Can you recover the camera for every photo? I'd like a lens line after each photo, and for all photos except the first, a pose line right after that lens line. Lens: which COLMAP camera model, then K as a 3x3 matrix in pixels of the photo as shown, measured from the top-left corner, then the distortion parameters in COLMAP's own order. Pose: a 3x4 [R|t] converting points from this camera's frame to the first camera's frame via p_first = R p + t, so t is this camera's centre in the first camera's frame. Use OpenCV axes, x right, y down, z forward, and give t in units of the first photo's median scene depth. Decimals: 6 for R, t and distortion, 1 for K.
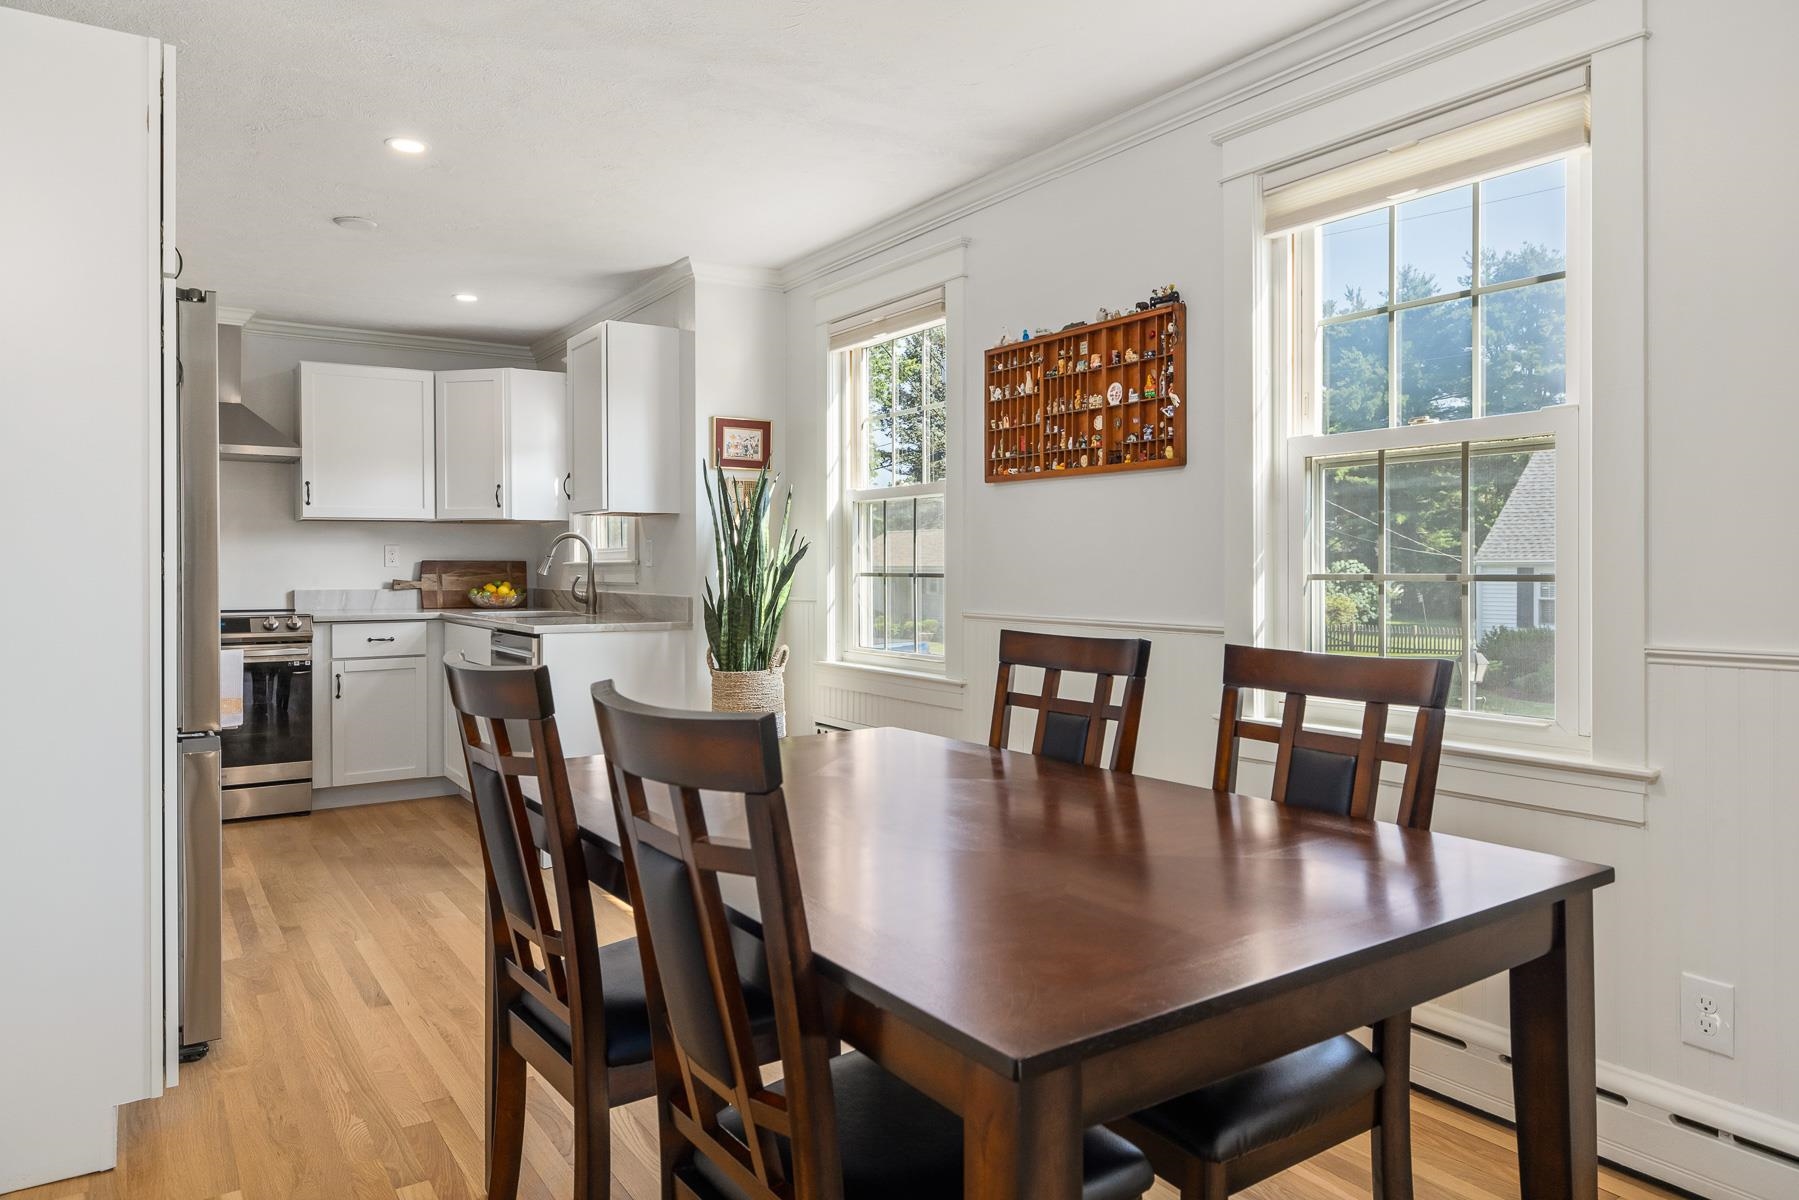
lens RADIAL K [[1137.0, 0, 901.6], [0, 1137.0, 584.9], [0, 0, 1]] dist [0.001520, 0.000302]
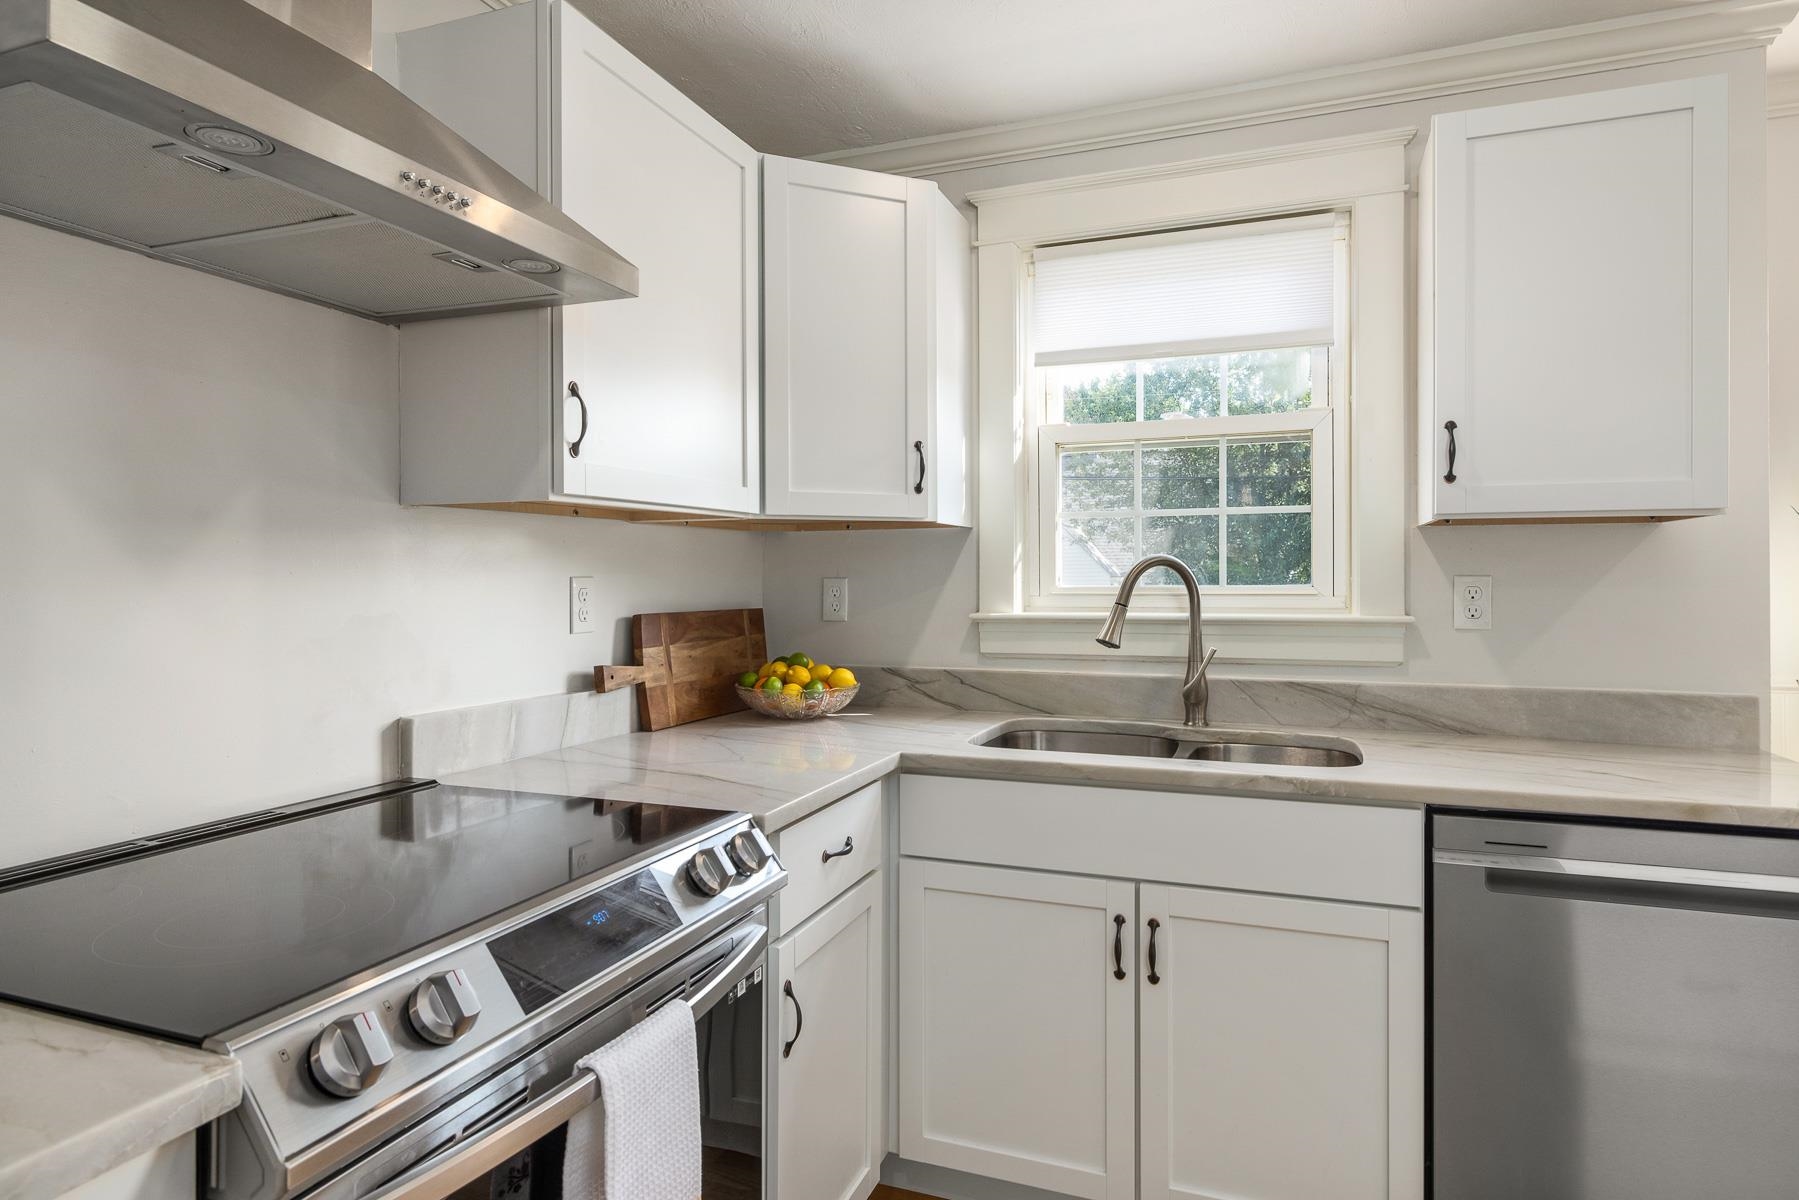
lens RADIAL K [[992.4, 0, 899.3], [0, 992.4, 590.5], [0, 0, 1]] dist [-0.003508, -0.000173]
pose [[0.821226, -0.006247, 0.570569, -0.609048], [0.011227, 0.999923, -0.005211, -0.030178], [-0.570493, 0.010686, 0.821233, 0.723948]]
